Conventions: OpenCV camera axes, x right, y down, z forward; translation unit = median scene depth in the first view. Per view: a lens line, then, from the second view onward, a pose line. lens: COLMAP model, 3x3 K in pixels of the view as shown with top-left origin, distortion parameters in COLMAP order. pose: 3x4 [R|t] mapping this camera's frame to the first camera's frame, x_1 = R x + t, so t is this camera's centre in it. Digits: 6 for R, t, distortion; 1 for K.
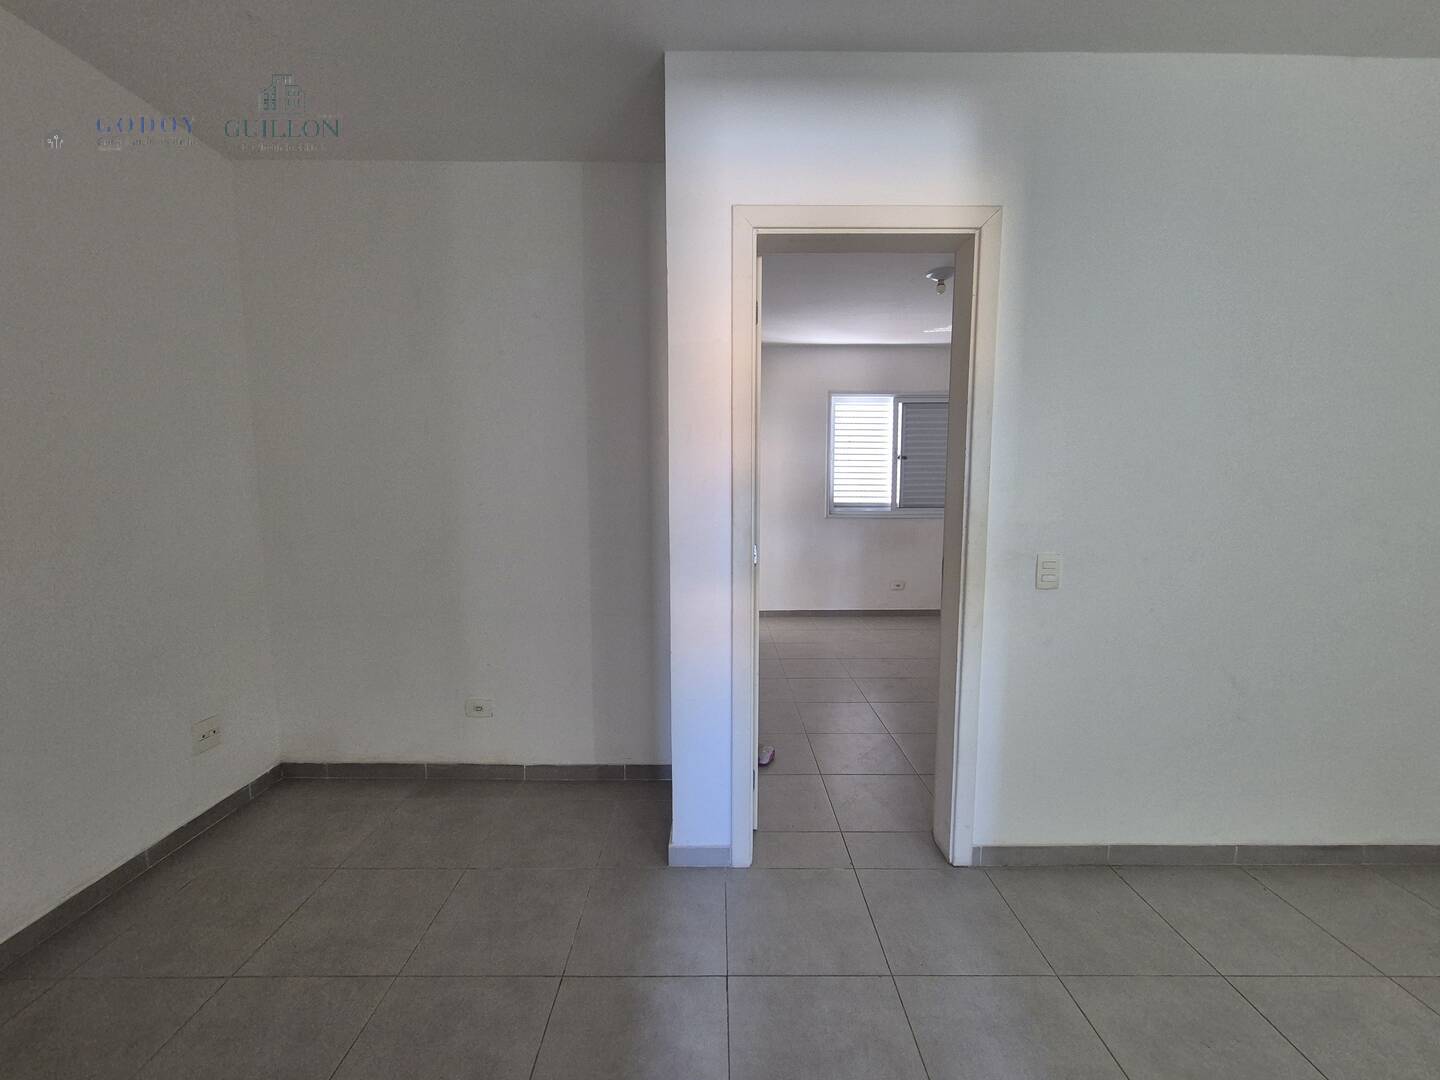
lens RADIAL K [[591.9, 0, 717.8], [0, 591.9, 546.3], [0, 0, 1]] dist [-0.001505, 0.001278]
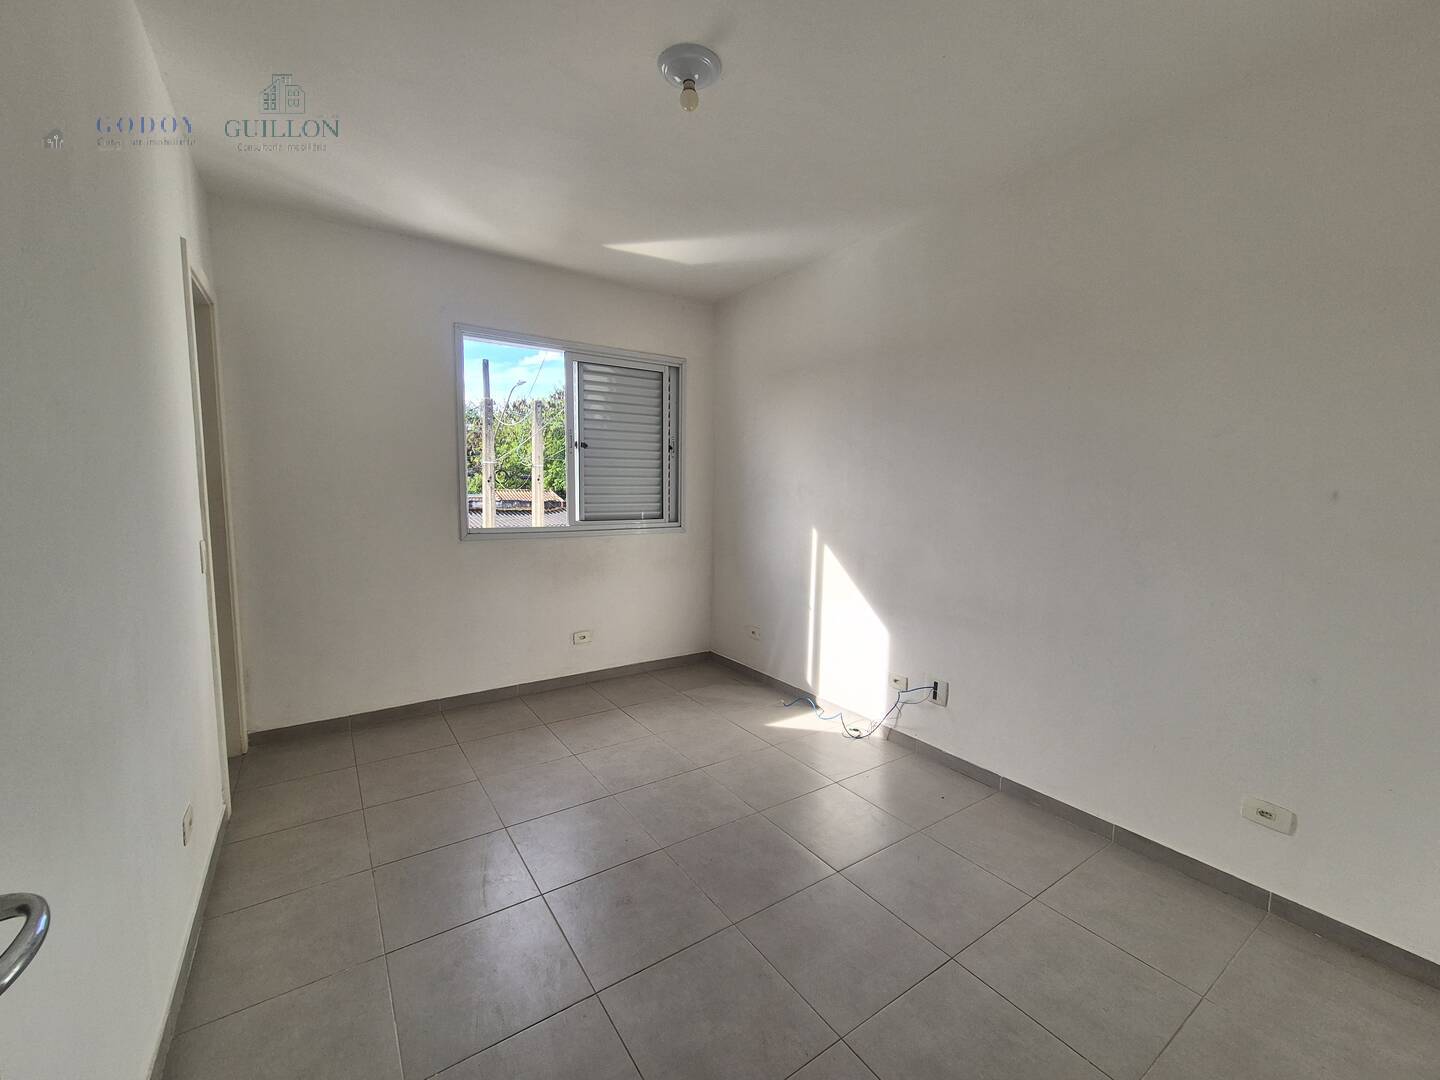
lens RADIAL K [[591.9, 0, 717.8], [0, 591.9, 546.3], [0, 0, 1]] dist [-0.001505, 0.001278]
pose [[0.822438, -0.046610, 0.566941, 0.060946], [0.047083, 0.998795, 0.013812, -0.040695], [-0.566902, 0.015333, 0.823642, 0.379423]]
